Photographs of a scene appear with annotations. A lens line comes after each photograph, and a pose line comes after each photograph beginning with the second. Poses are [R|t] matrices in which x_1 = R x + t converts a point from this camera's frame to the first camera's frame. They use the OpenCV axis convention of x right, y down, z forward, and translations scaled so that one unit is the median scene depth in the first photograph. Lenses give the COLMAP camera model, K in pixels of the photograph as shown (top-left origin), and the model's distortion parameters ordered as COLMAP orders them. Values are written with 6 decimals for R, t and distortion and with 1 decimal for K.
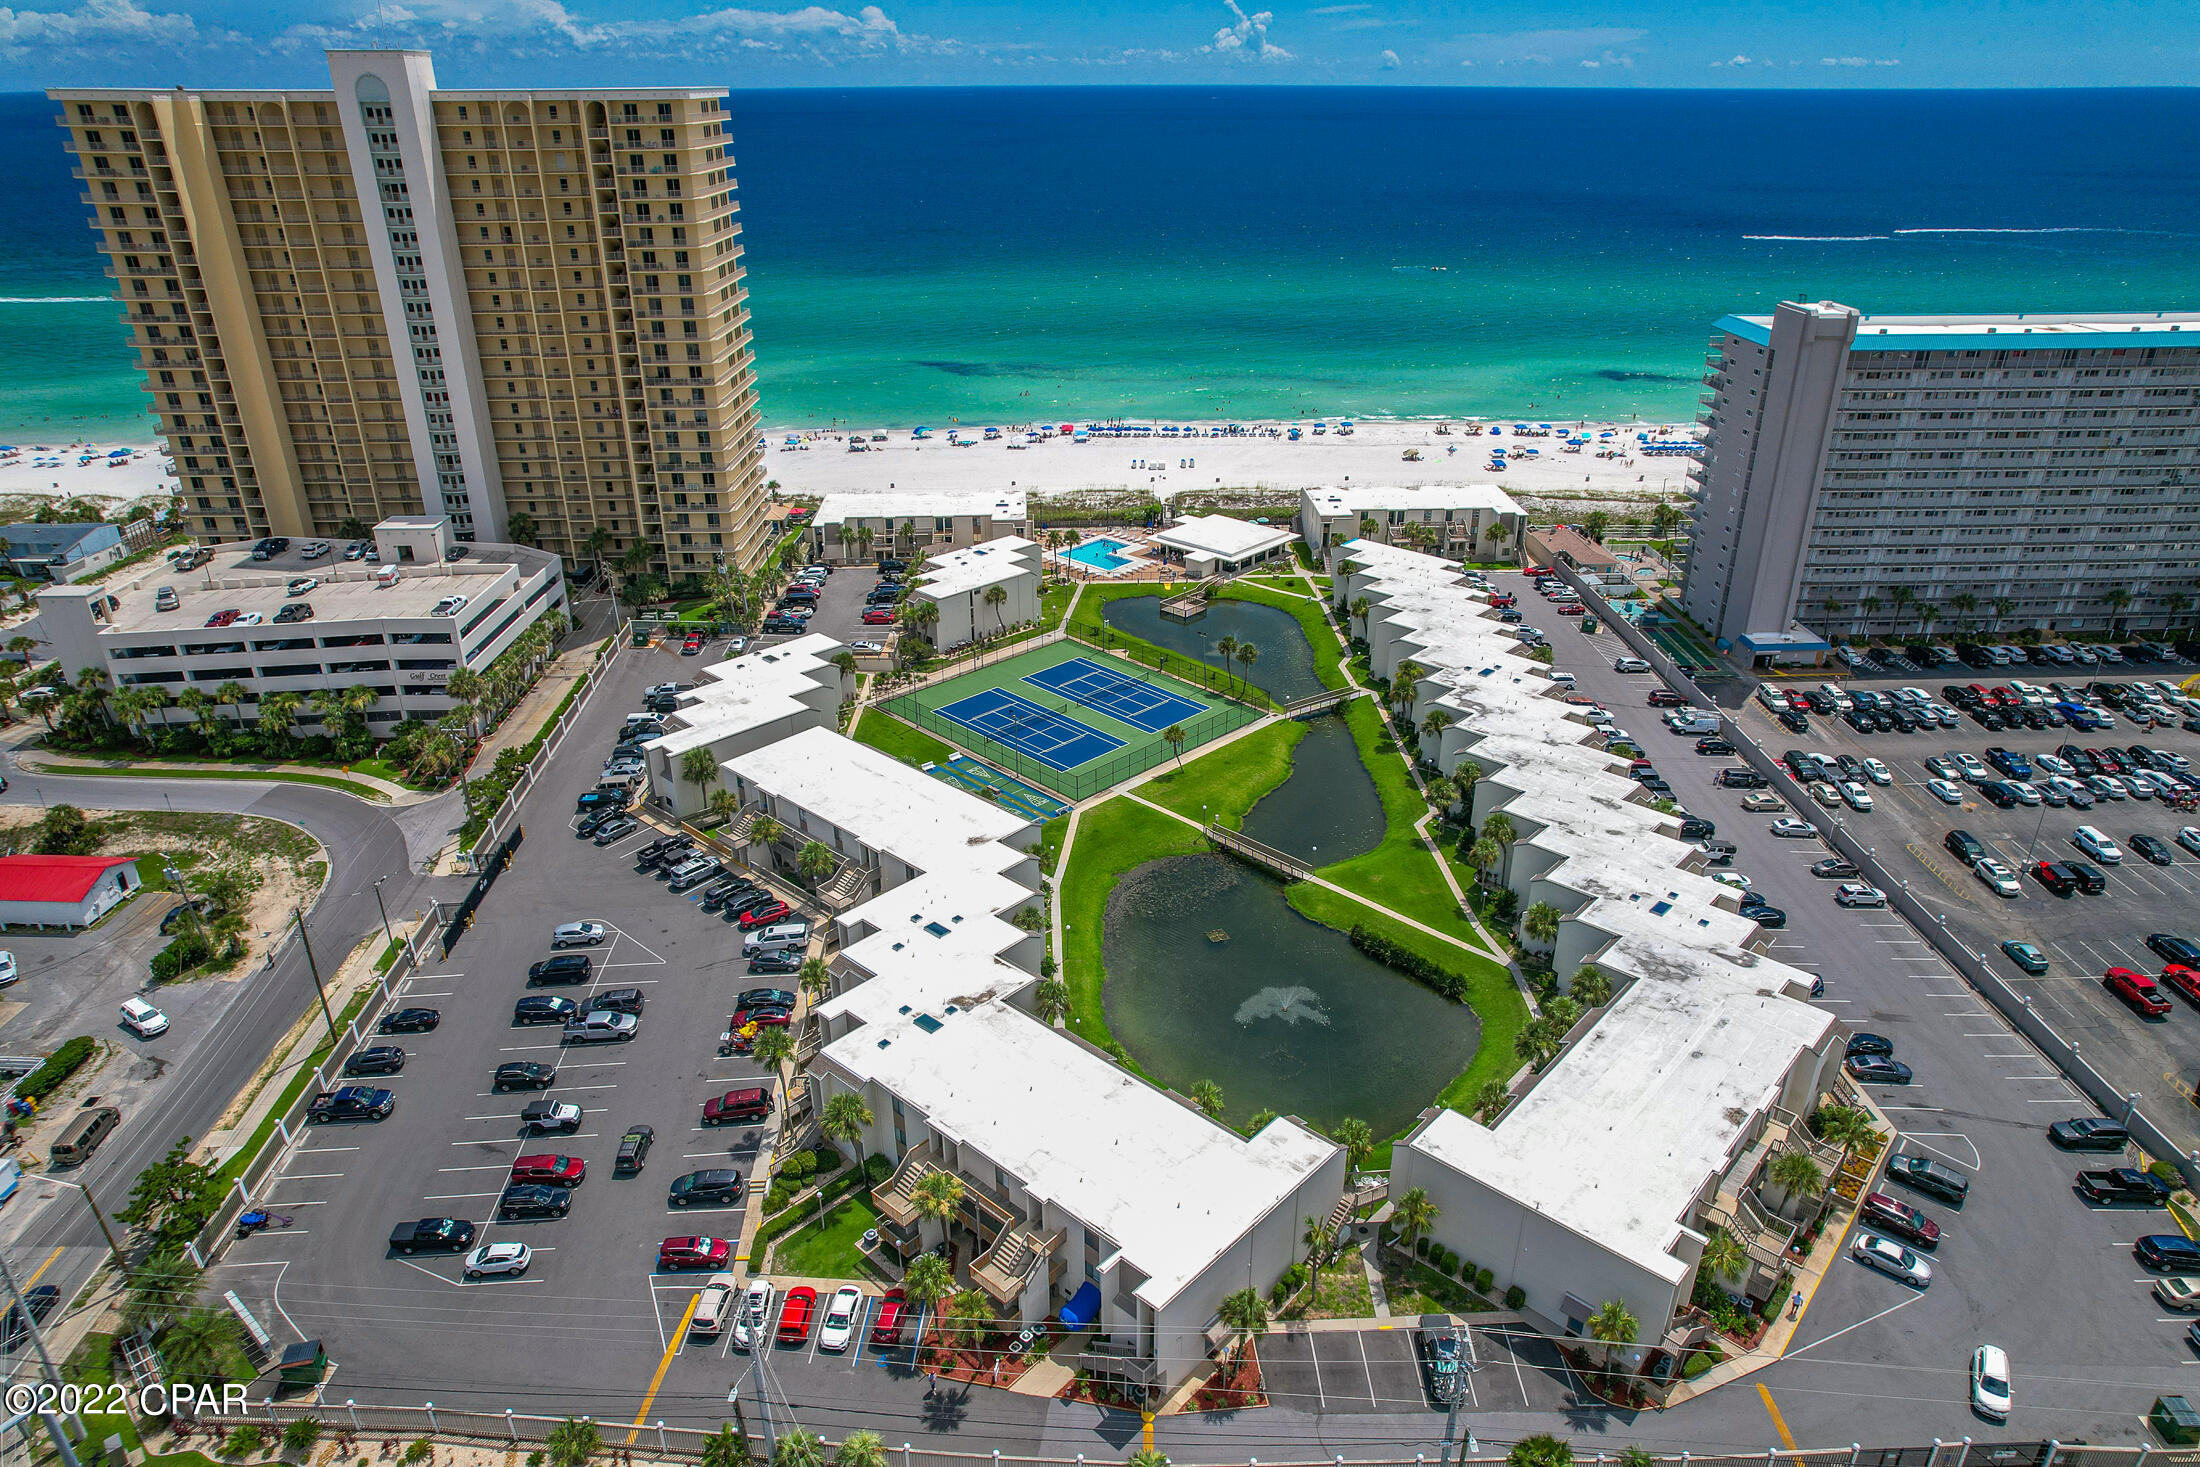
lens RADIAL K [[1405.9, 0, 1107.3], [0, 1405.9, 741.9], [0, 0, 1]] dist [-0.076854, 0.069720]
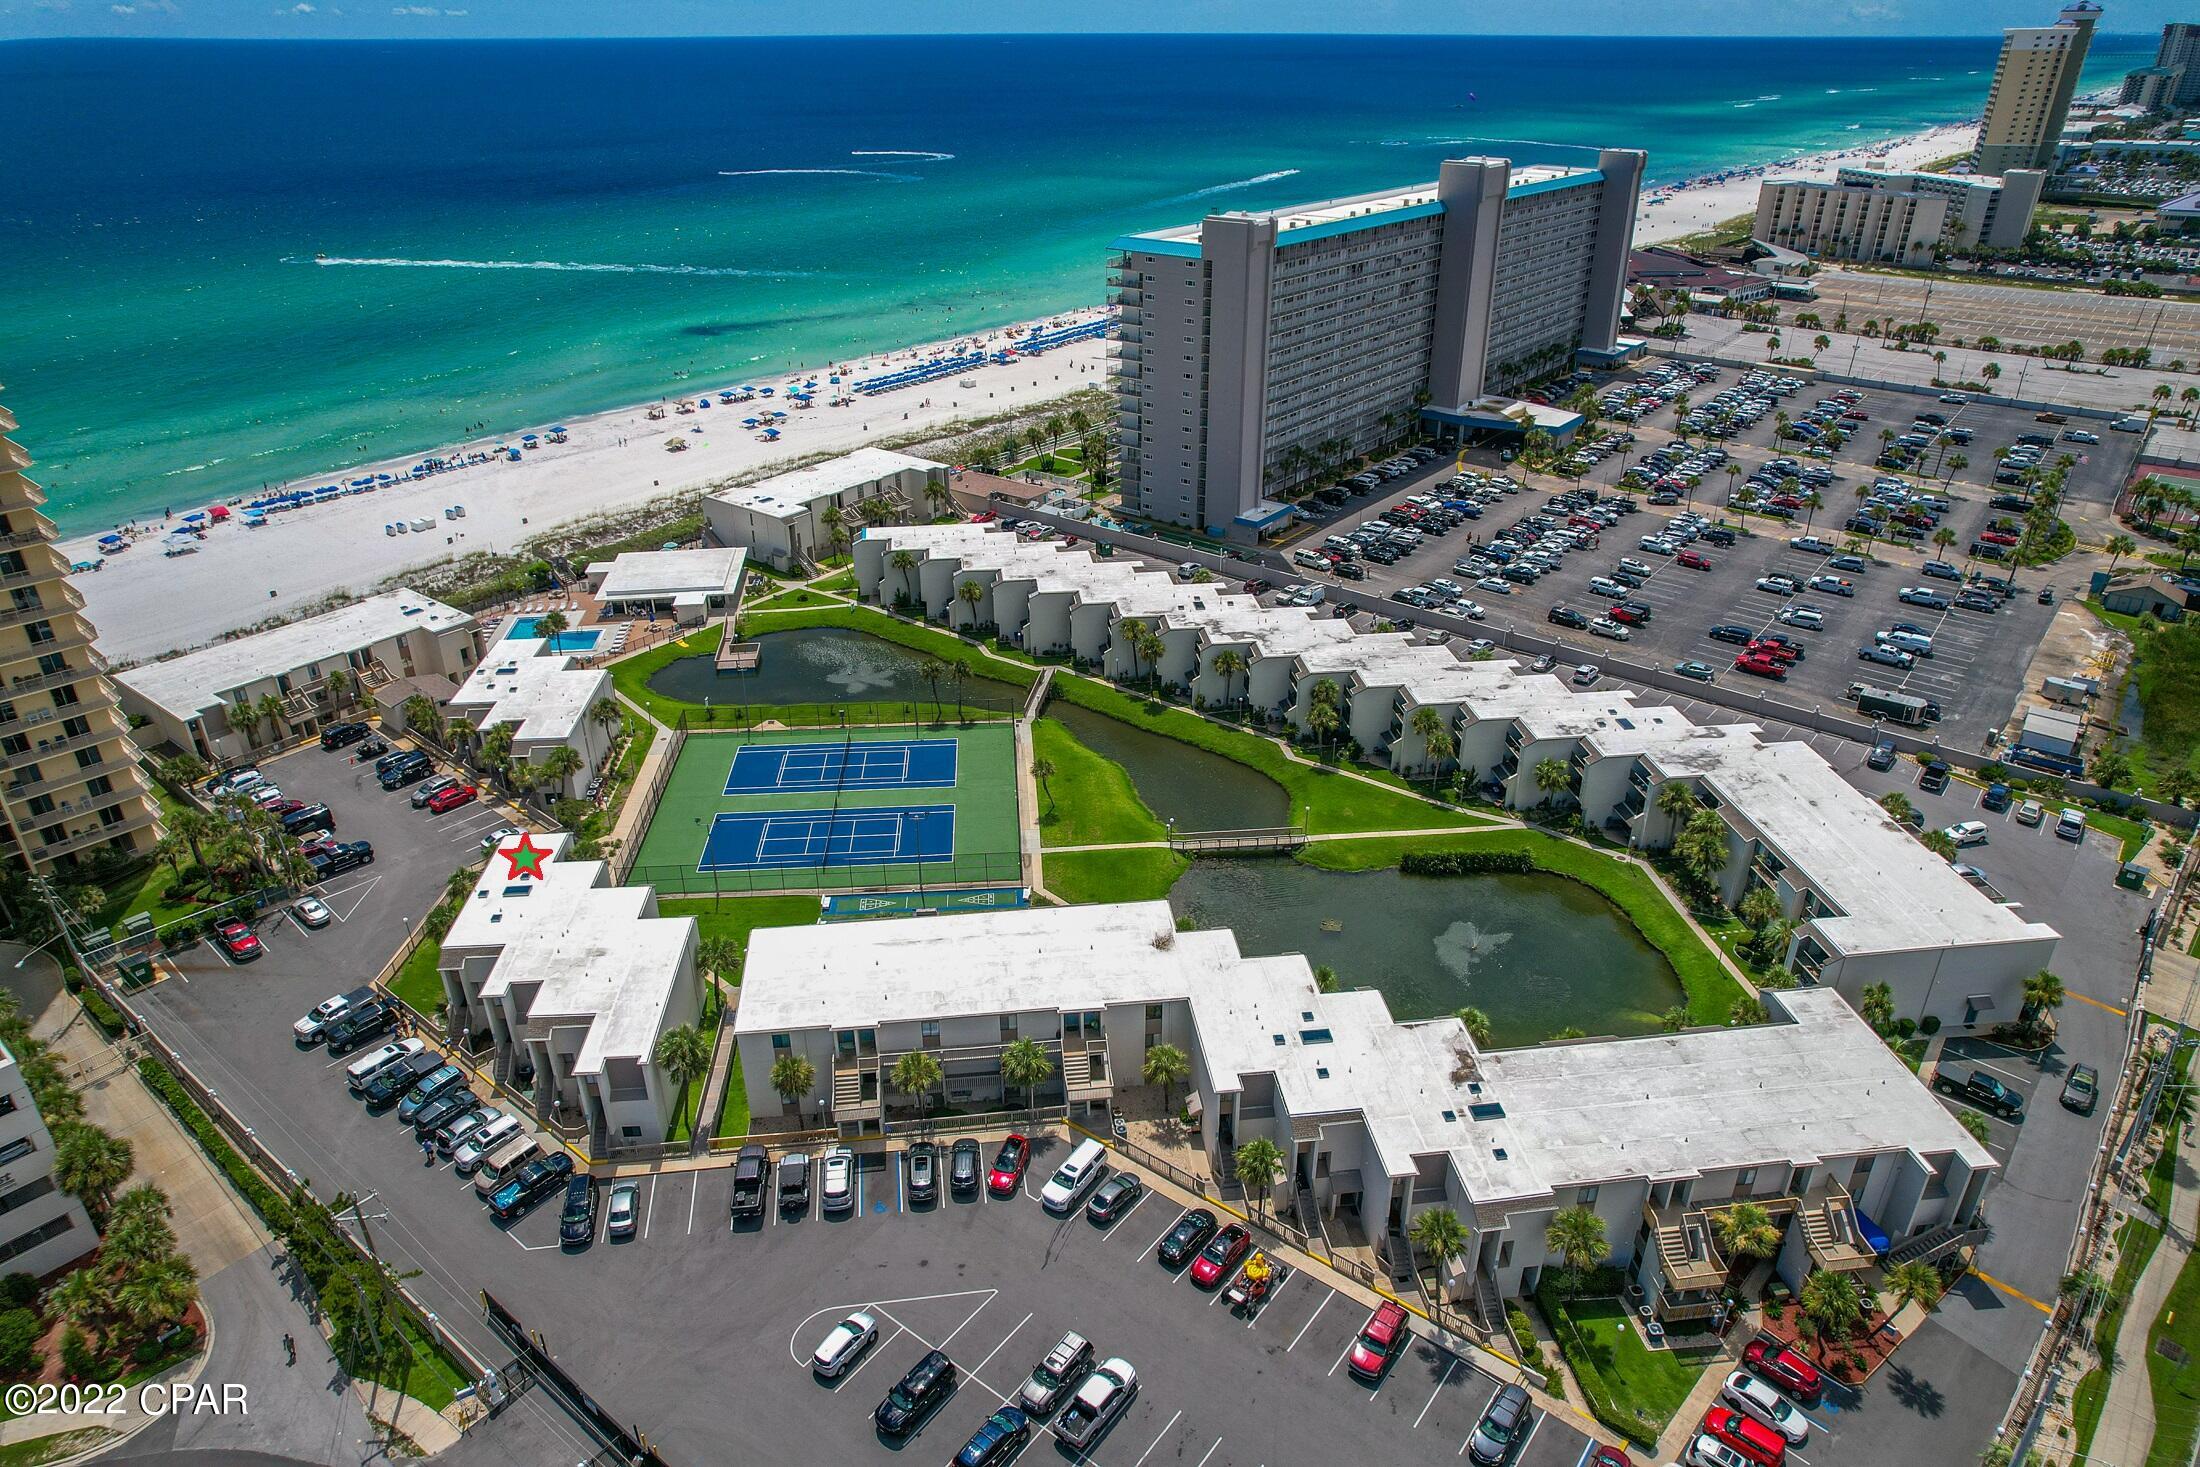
lens RADIAL K [[1405.9, 0, 1107.3], [0, 1405.9, 741.9], [0, 0, 1]] dist [-0.076854, 0.069720]
pose [[0.648501, -0.347353, 0.677342, -0.498083], [0.327765, 0.930525, 0.163381, -0.146106], [-0.687035, 0.116056, 0.717296, 0.326249]]
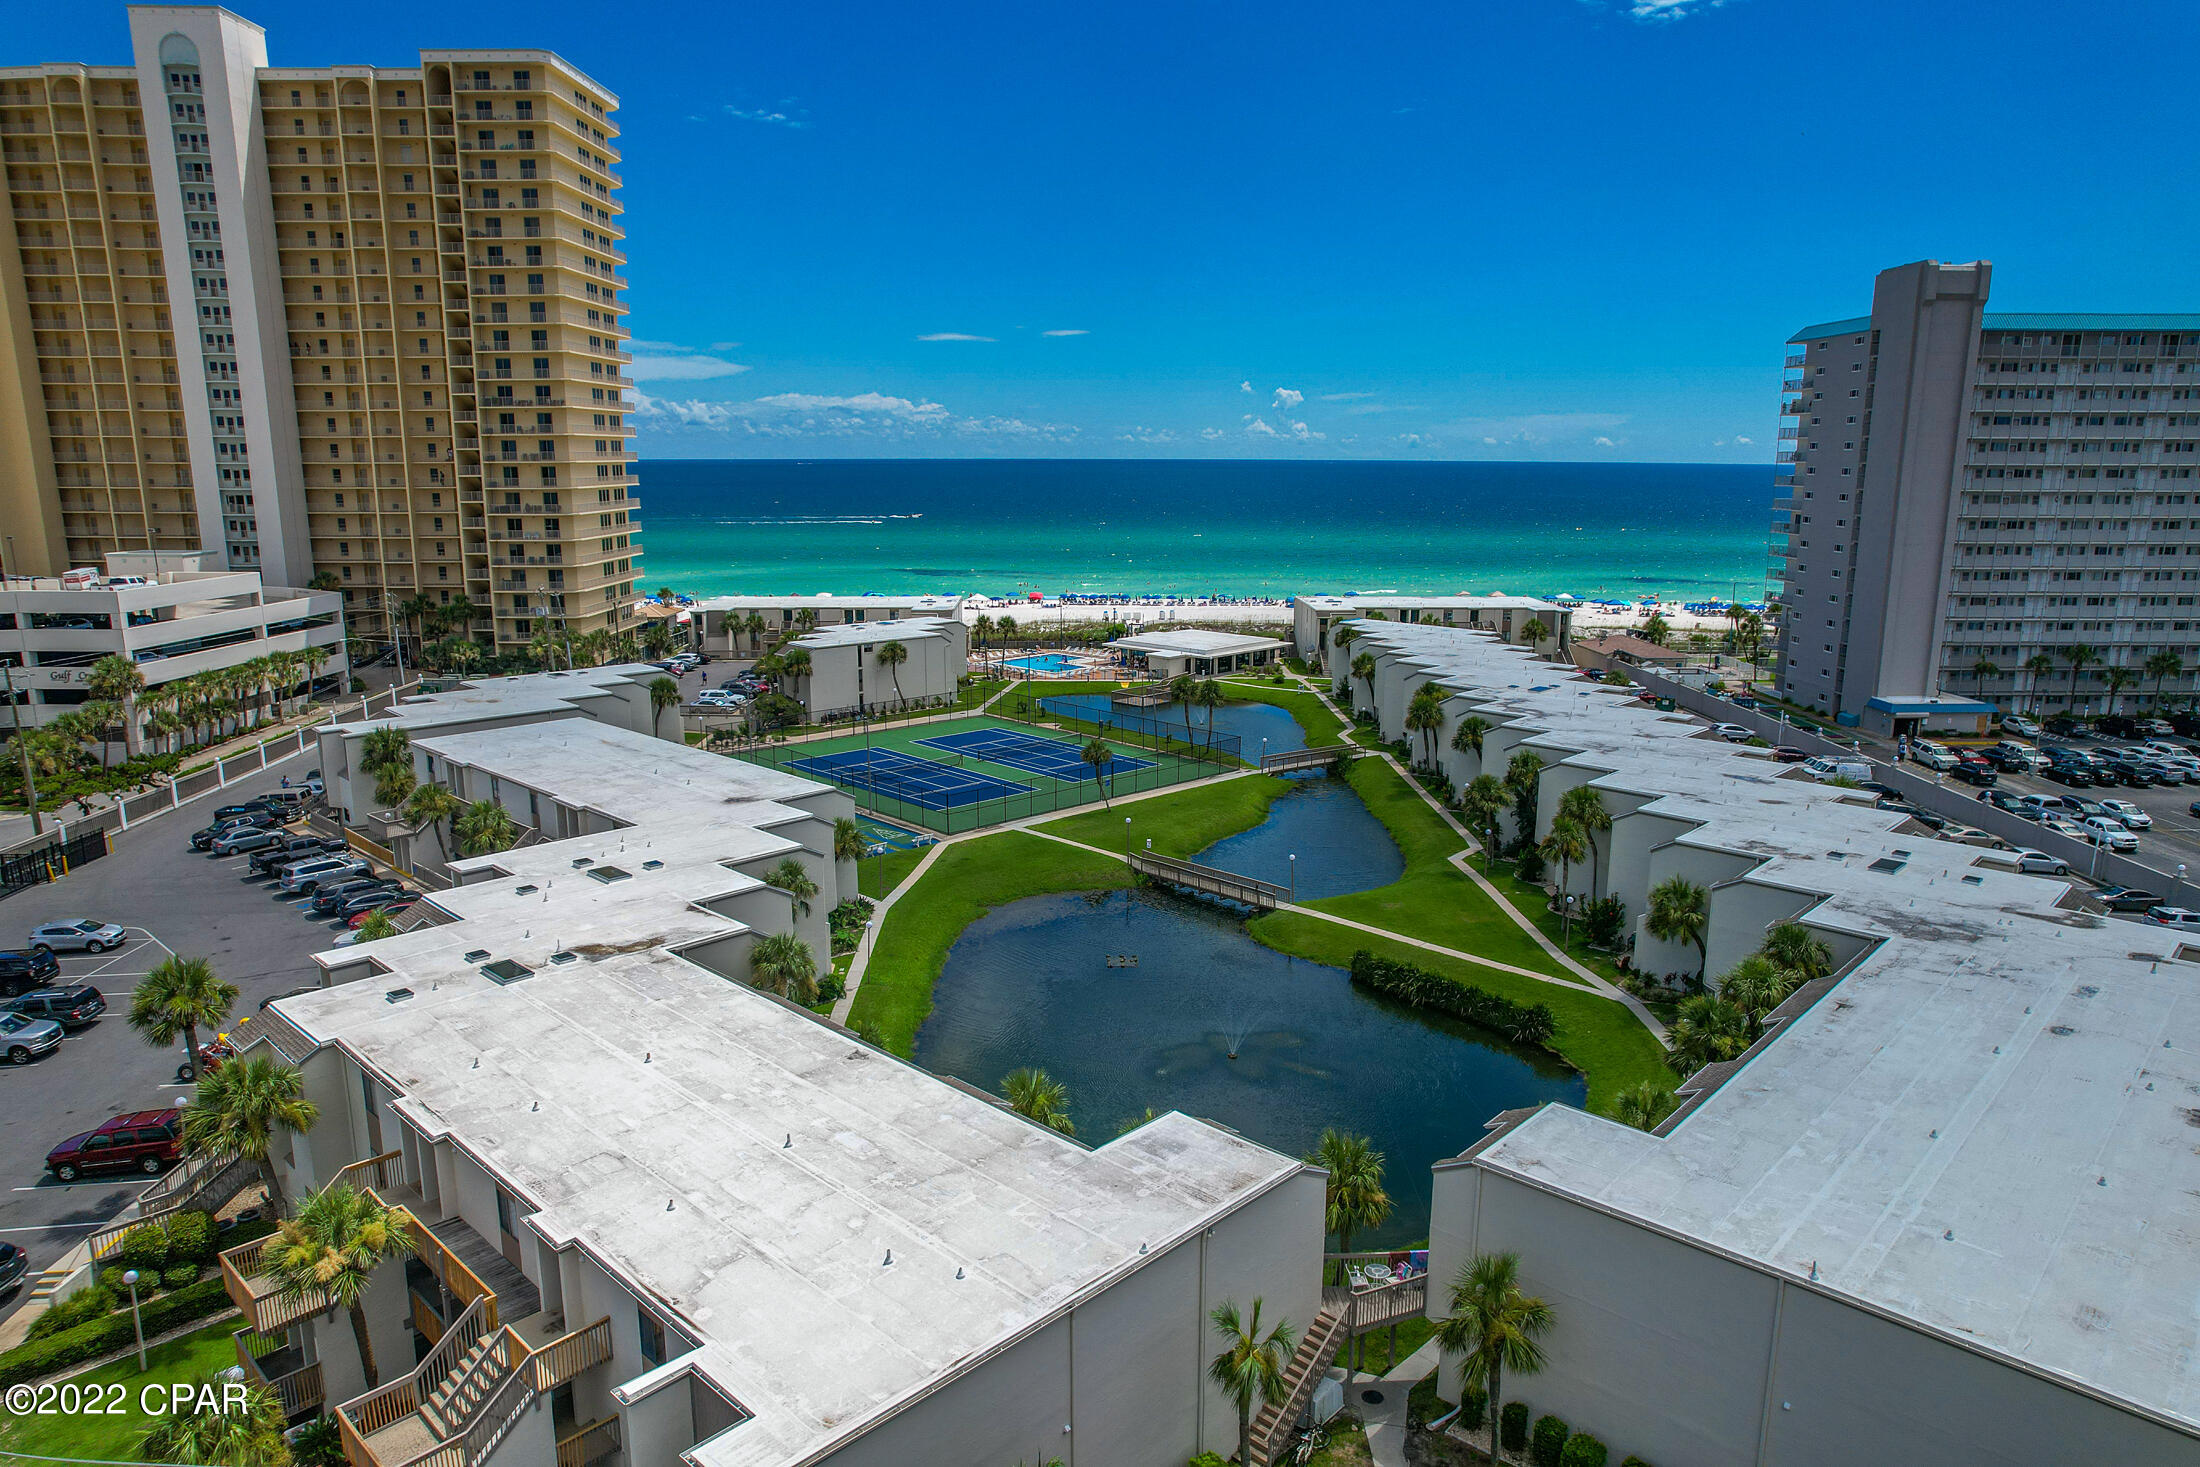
lens RADIAL K [[1405.9, 0, 1107.3], [0, 1405.9, 741.9], [0, 0, 1]] dist [-0.076854, 0.069720]
pose [[0.999816, 0.009125, -0.016844, 0.062626], [-0.012917, 0.970442, -0.240990, 0.151303], [0.014148, 0.241163, 0.970381, 0.311179]]
